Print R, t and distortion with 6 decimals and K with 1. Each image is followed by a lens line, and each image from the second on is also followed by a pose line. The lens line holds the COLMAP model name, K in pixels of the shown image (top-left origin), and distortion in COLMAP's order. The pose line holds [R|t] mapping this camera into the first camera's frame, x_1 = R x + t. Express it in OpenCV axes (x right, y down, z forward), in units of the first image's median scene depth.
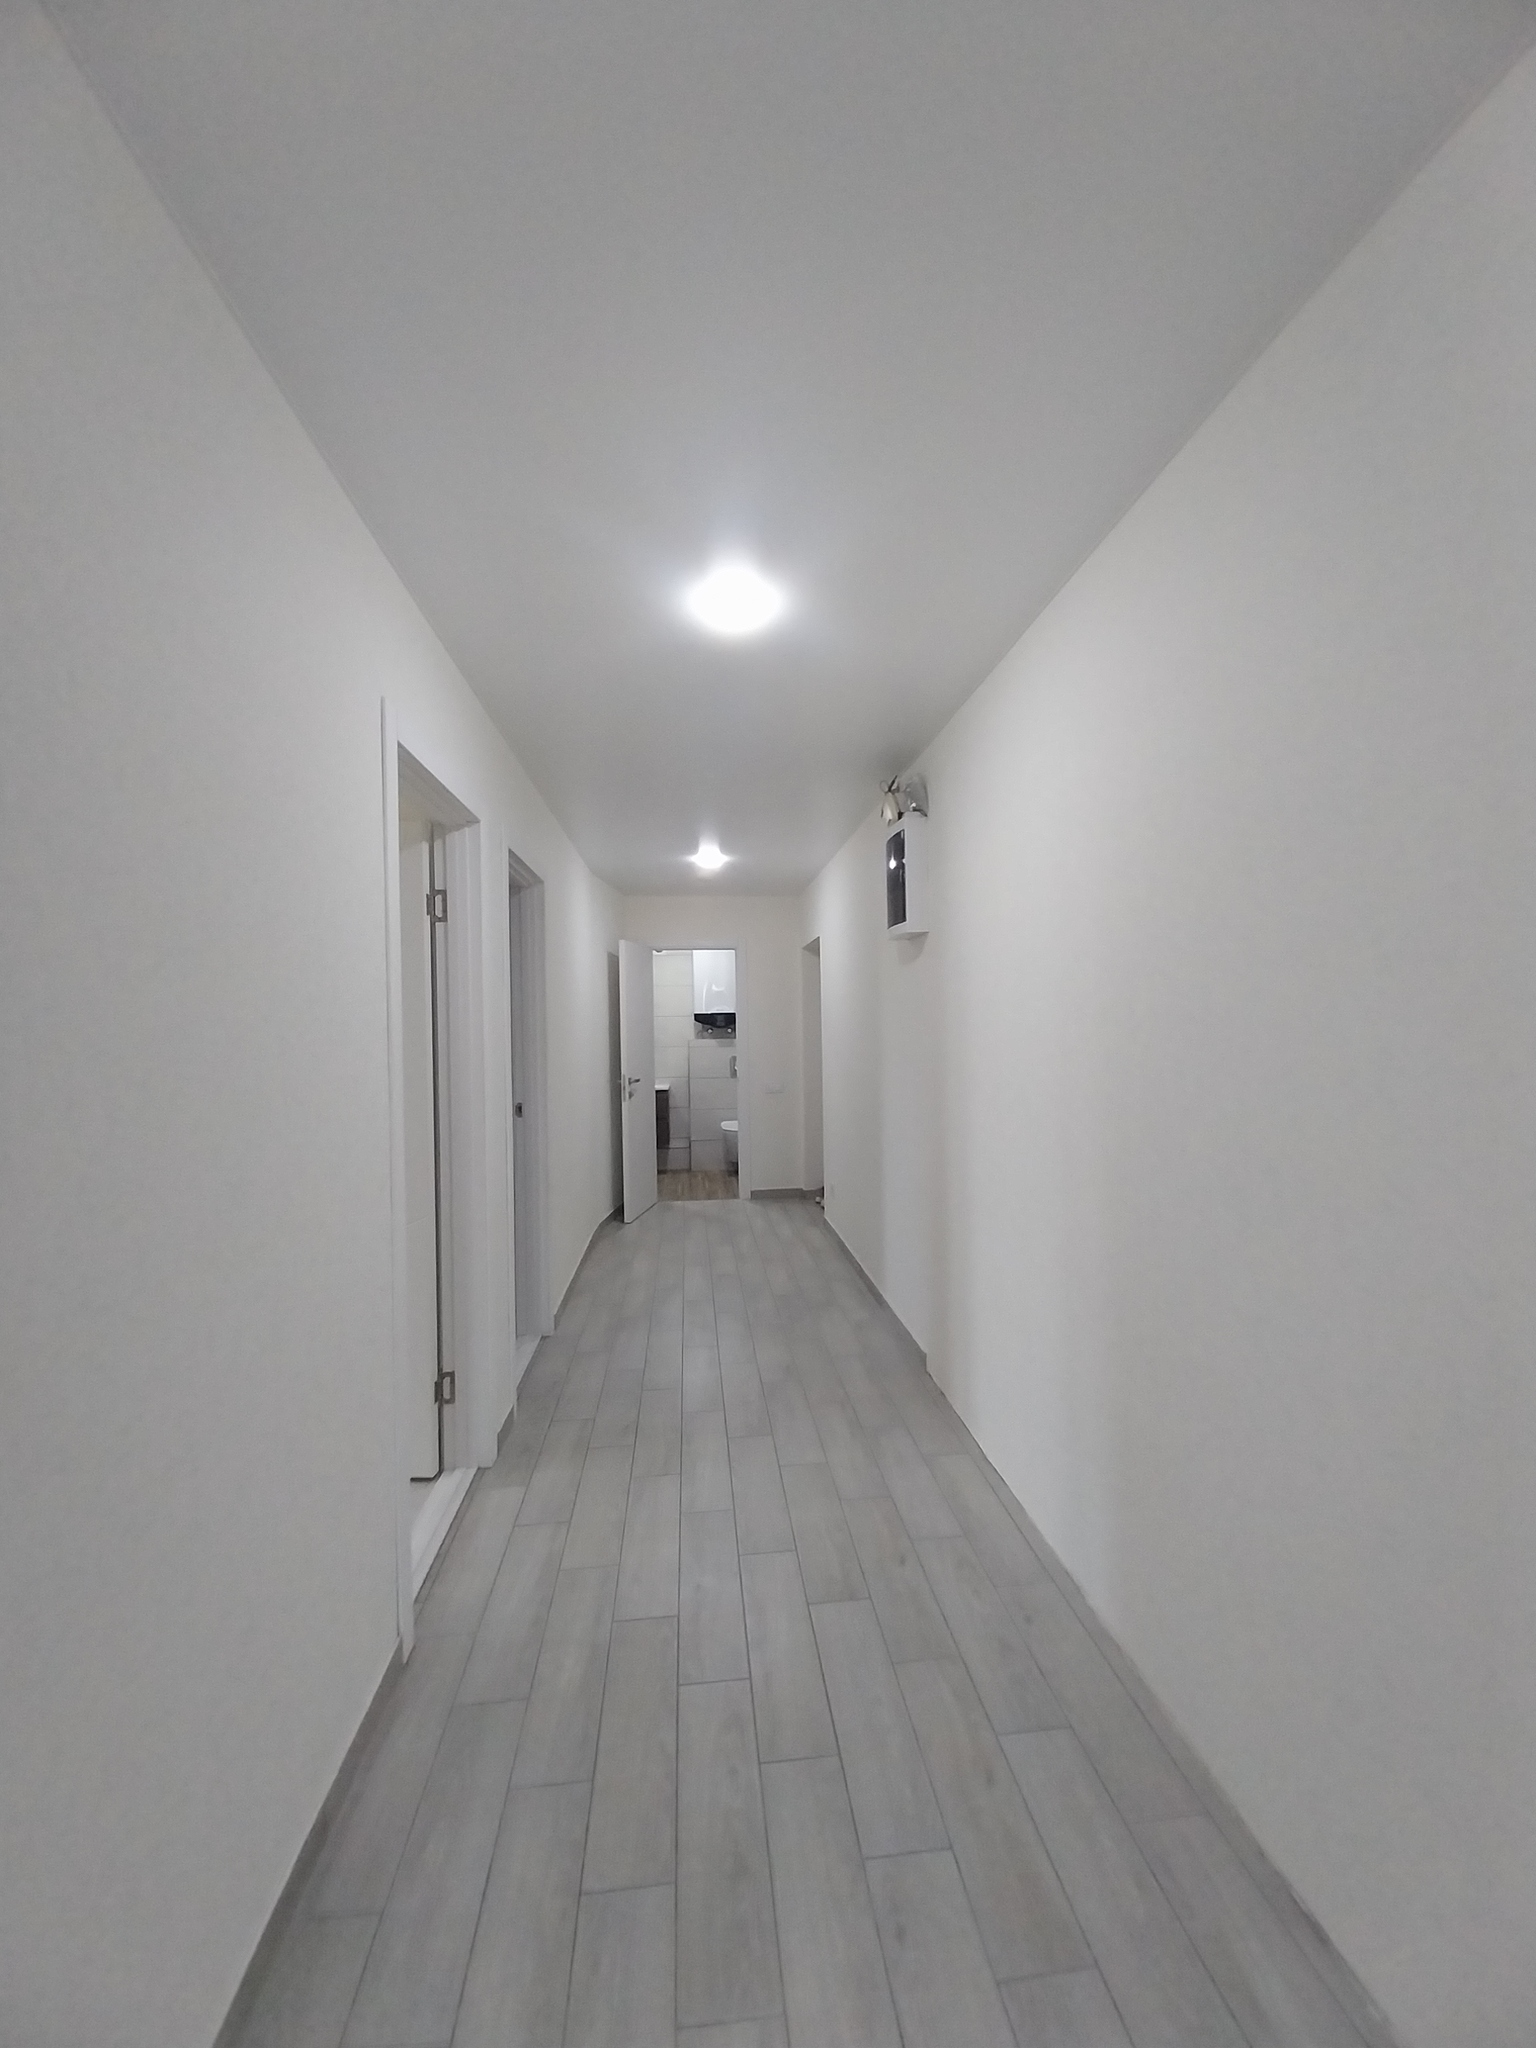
lens RADIAL K [[811.7, 0, 764.0], [0, 811.7, 1021.5], [0, 0, 1]] dist [0.003795, -0.007762]
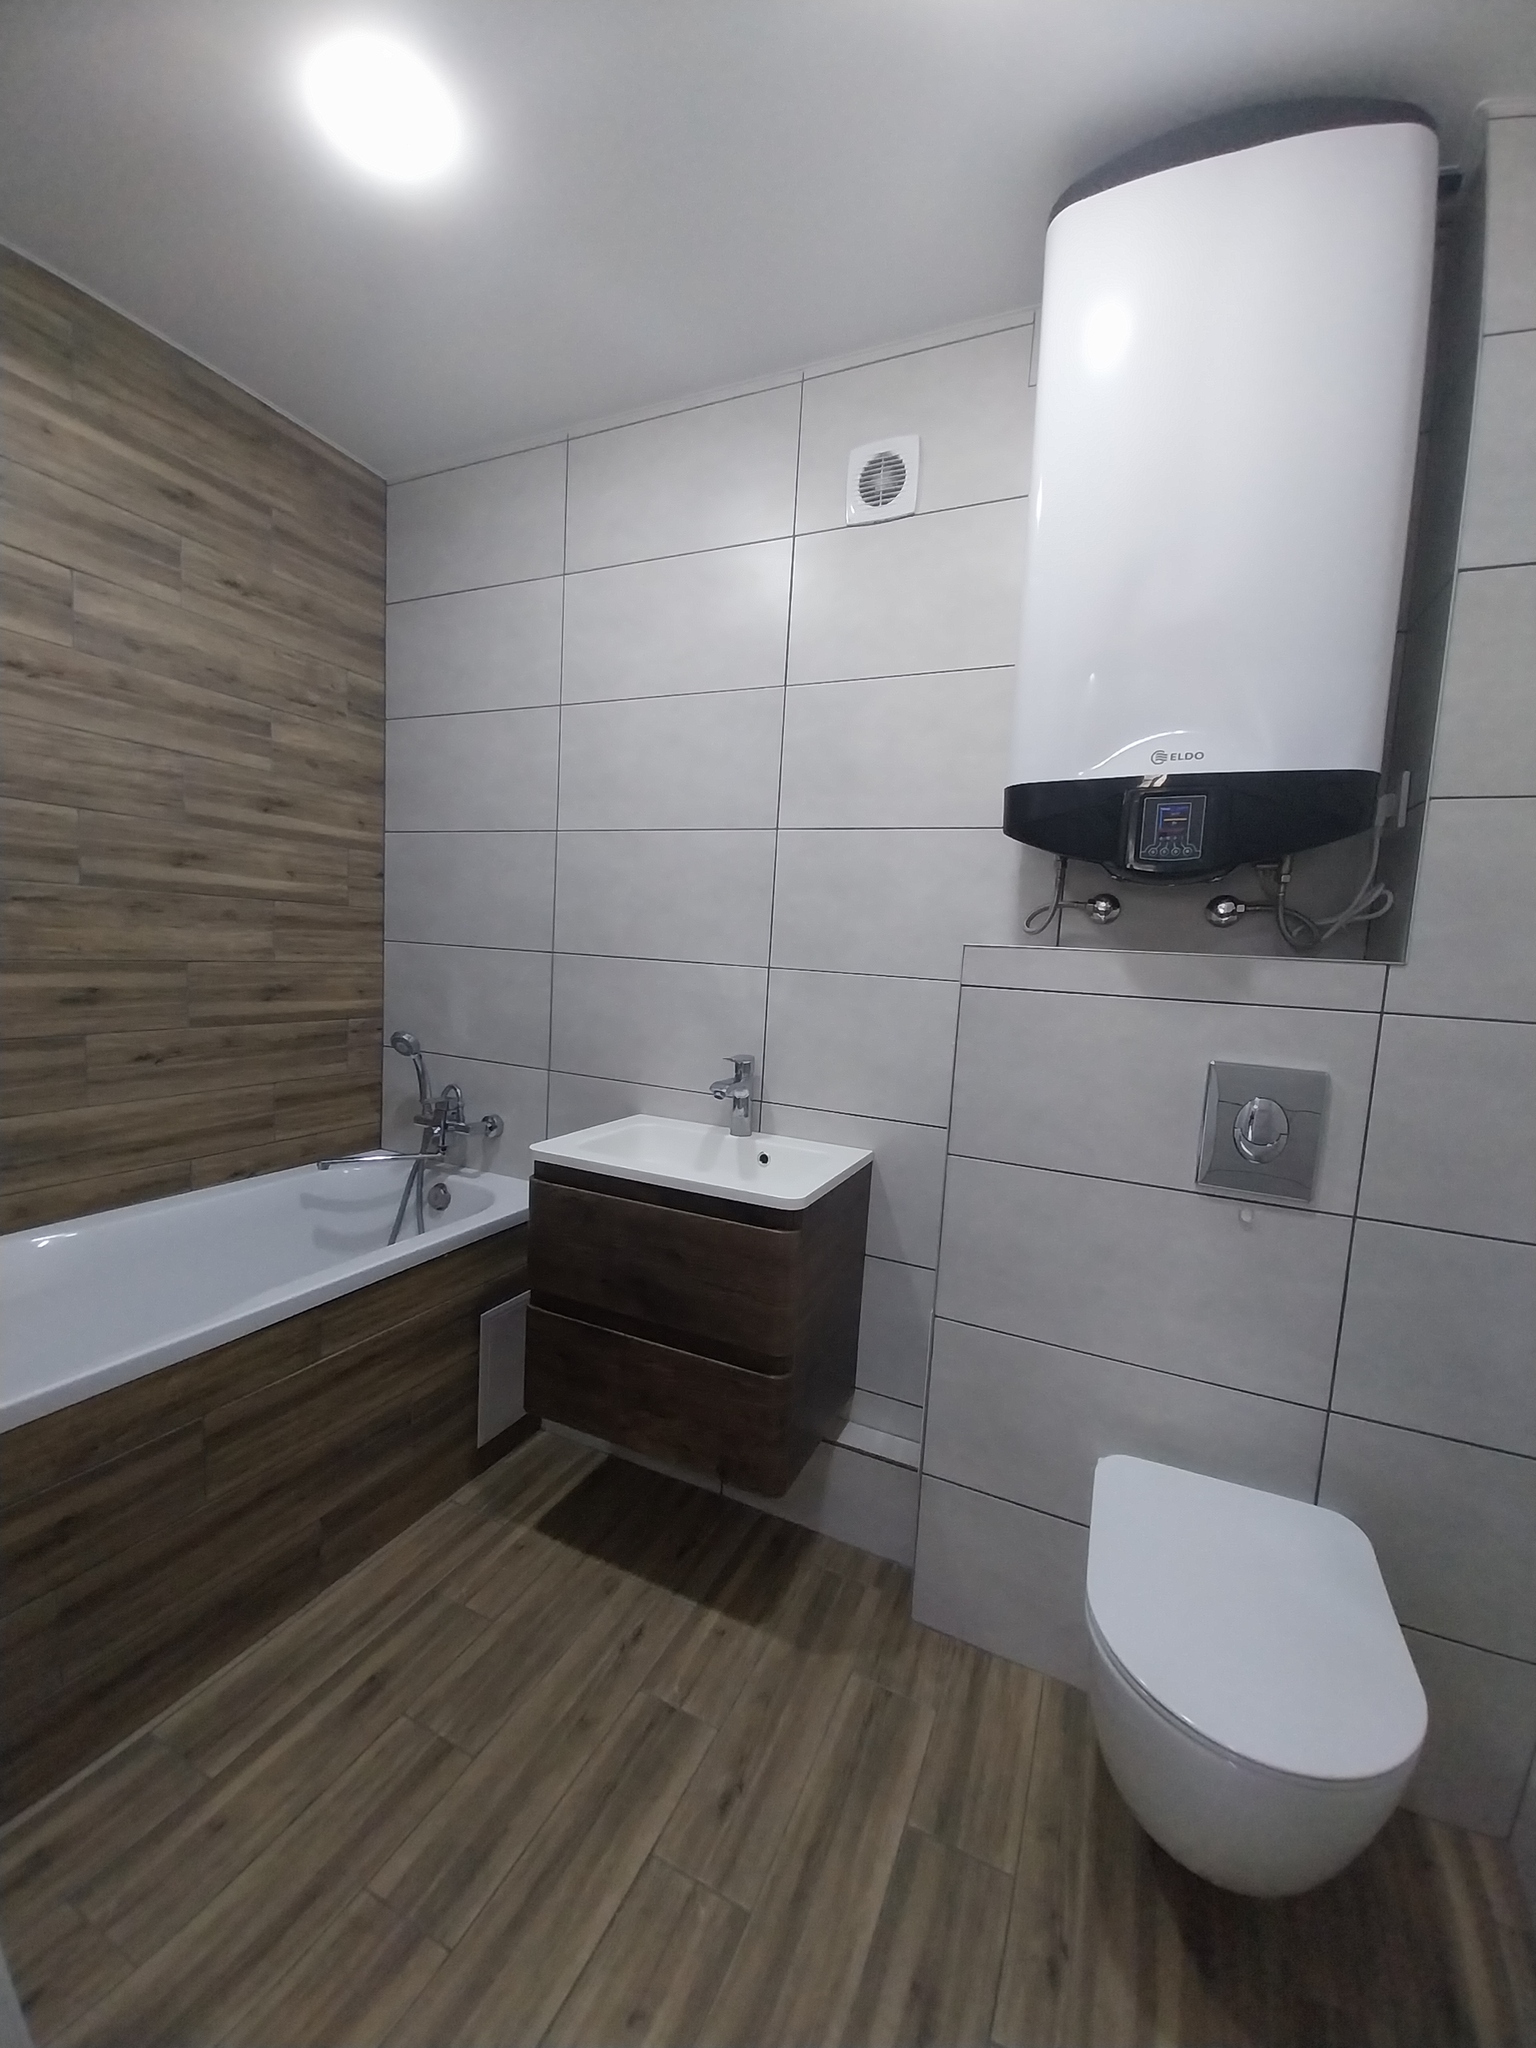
lens RADIAL K [[811.7, 0, 761.6], [0, 811.7, 1036.5], [0, 0, 1]] dist [0.003795, -0.007762]
pose [[0.858669, 0.118194, -0.498717, -0.045214], [-0.062685, 0.989960, 0.126688, 0.026347], [0.508683, -0.077520, 0.857457, 0.949695]]
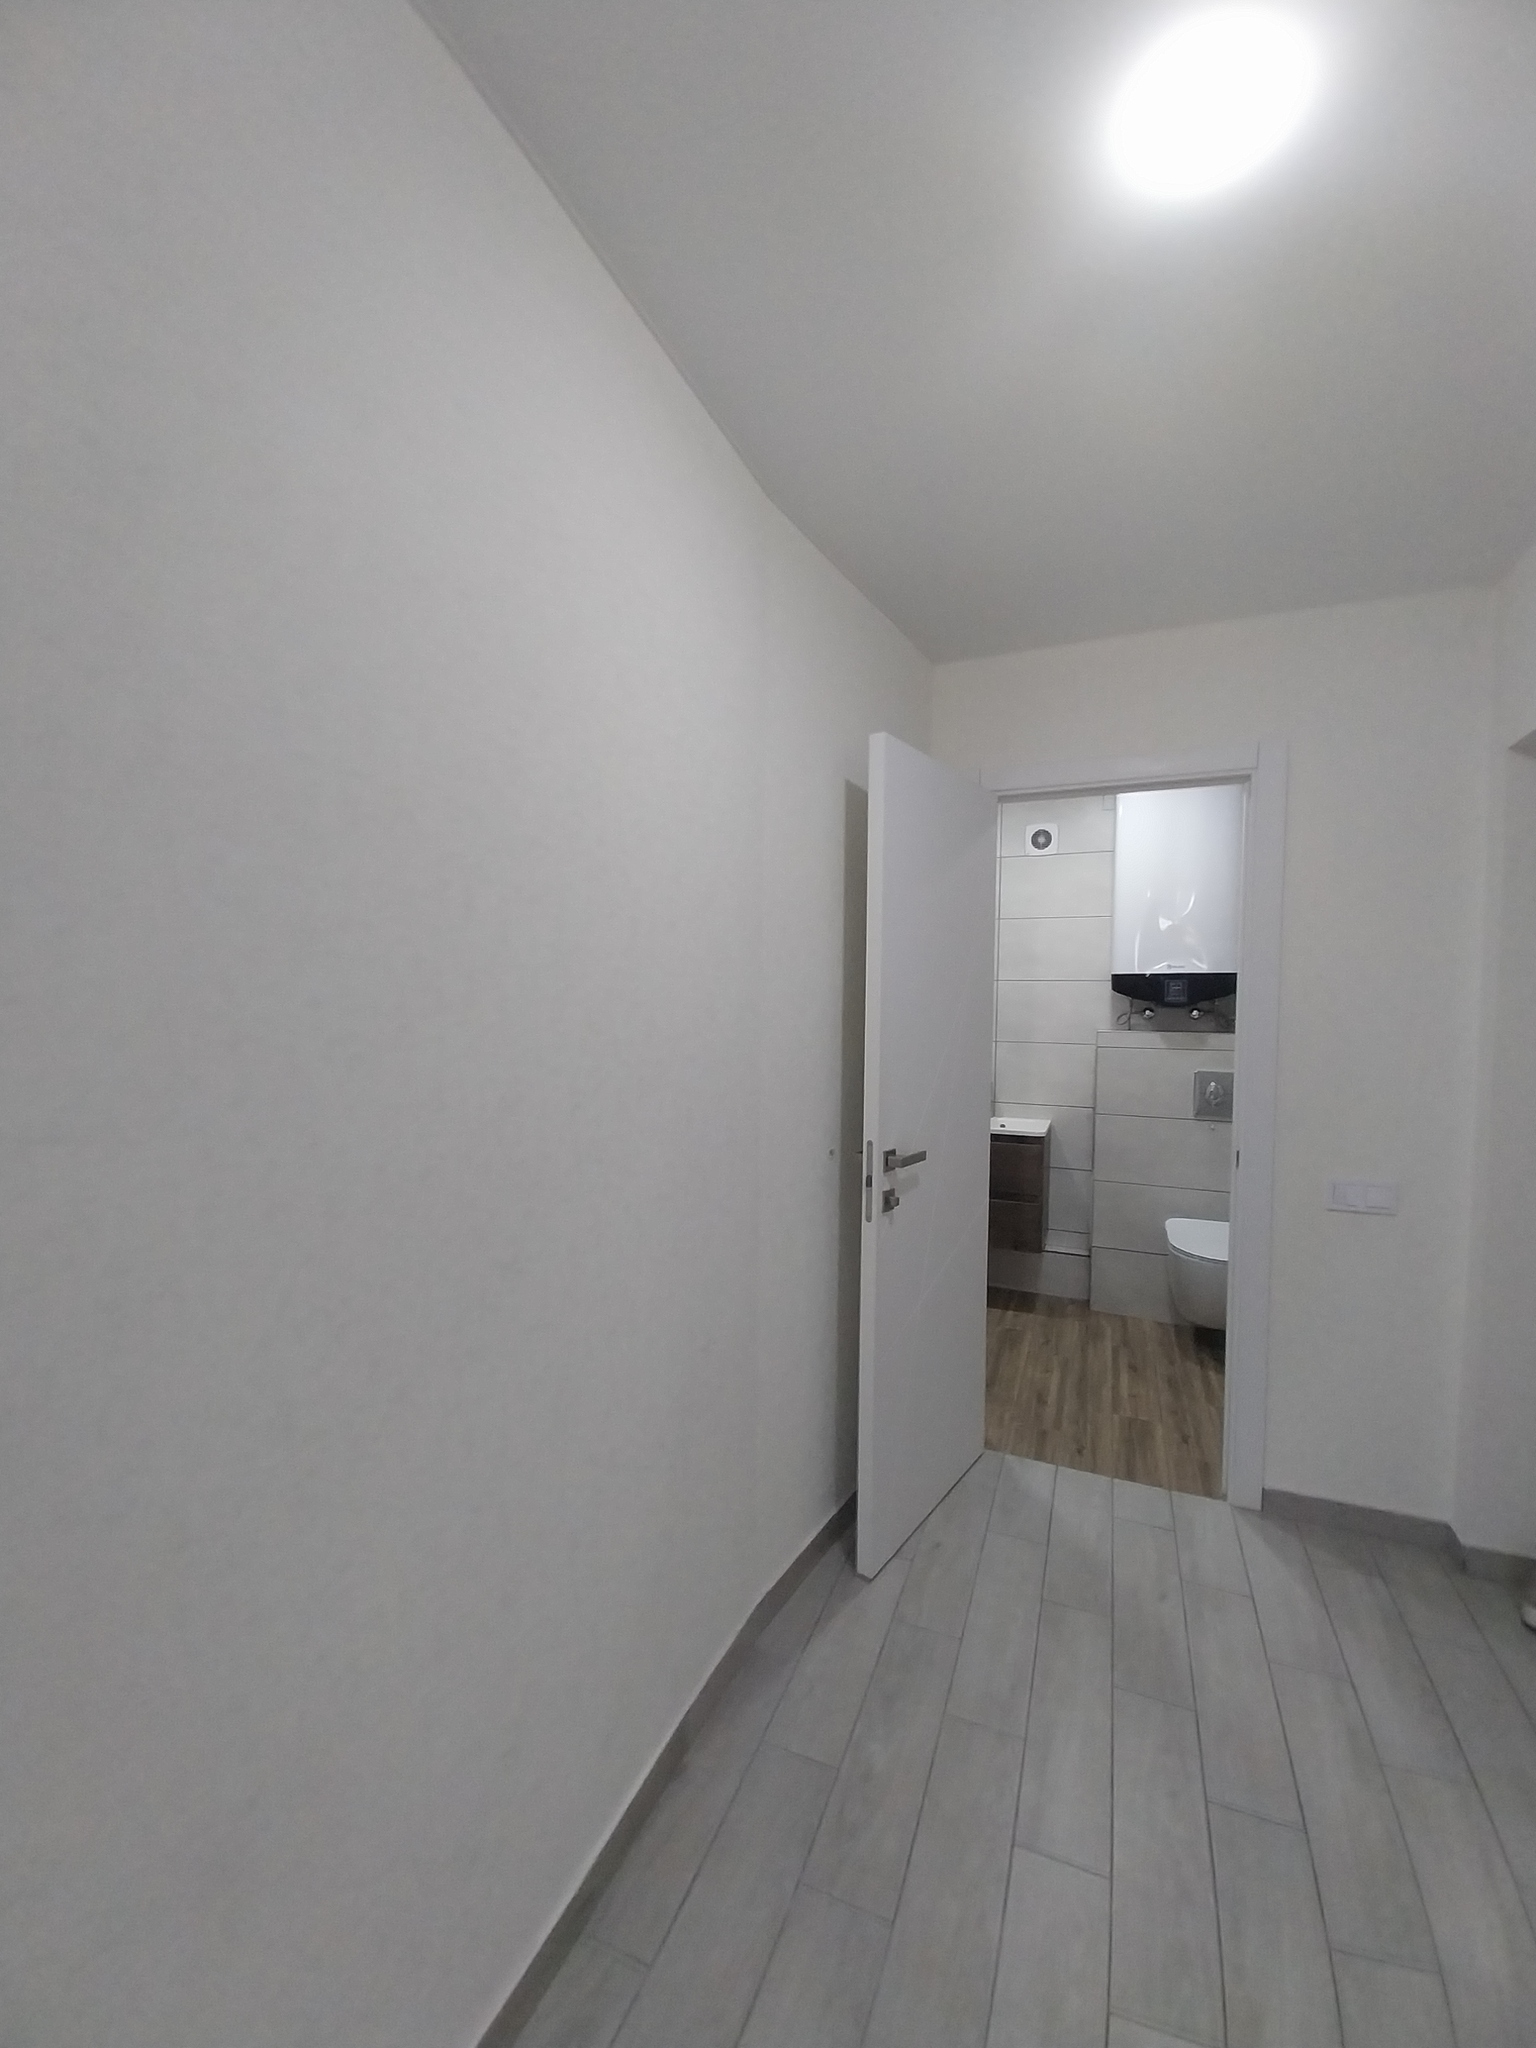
lens RADIAL K [[811.7, 0, 759.2], [0, 811.7, 1027.8], [0, 0, 1]] dist [0.003795, -0.007762]
pose [[0.875485, 0.047315, -0.480923, -0.044631], [-0.025709, 0.998346, 0.051420, 0.001673], [0.482560, -0.032654, 0.875254, 0.576409]]
